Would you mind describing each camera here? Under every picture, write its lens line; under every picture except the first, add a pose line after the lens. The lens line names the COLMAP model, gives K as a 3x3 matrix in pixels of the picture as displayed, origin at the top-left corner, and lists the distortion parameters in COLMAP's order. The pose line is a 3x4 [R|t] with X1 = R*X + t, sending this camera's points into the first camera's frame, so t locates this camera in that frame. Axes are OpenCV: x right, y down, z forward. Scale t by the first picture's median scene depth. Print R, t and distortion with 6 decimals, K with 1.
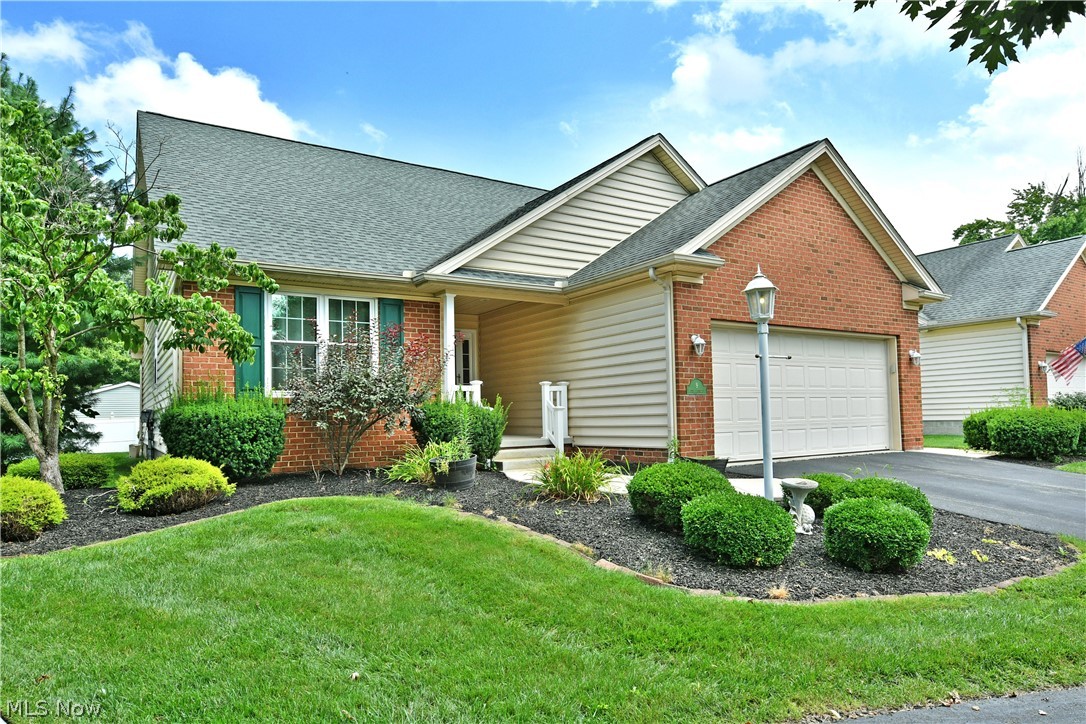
lens RADIAL K [[655.4, 0, 538.8], [0, 655.4, 365.6], [0, 0, 1]] dist [-0.008674, -0.001380]
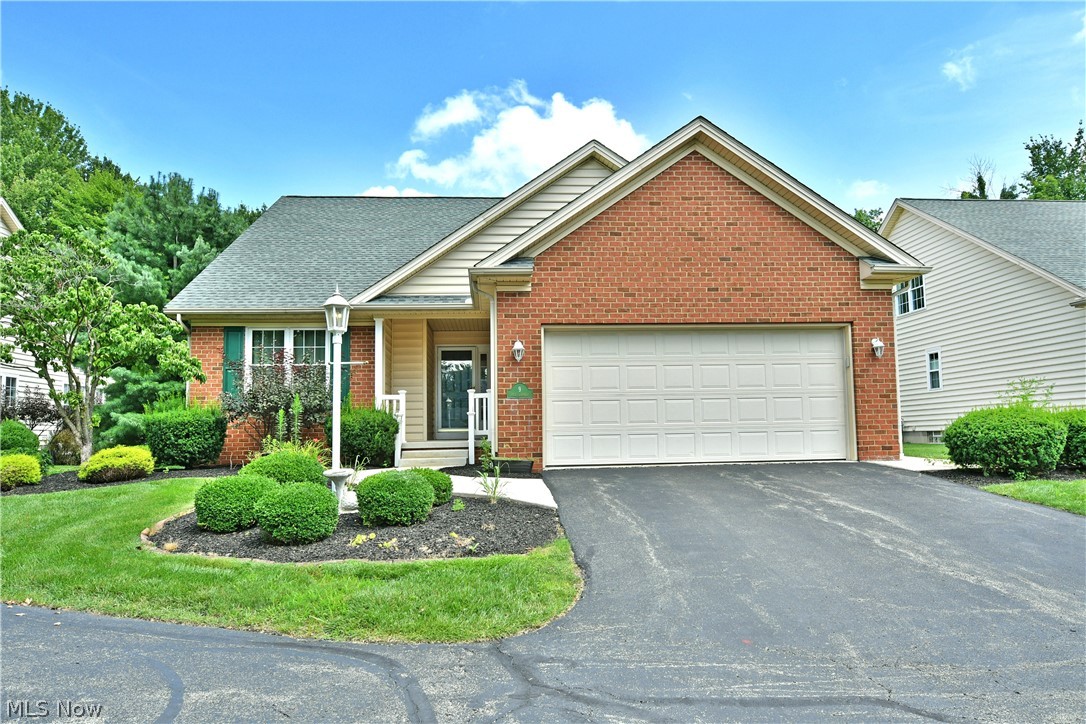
lens RADIAL K [[655.4, 0, 507.5], [0, 655.4, 366.2], [0, 0, 1]] dist [-0.008674, -0.001380]
pose [[0.875246, -0.045233, -0.481558, 0.640458], [0.036578, 0.998956, -0.027351, 0.018706], [0.482293, 0.006325, 0.875987, 0.068612]]
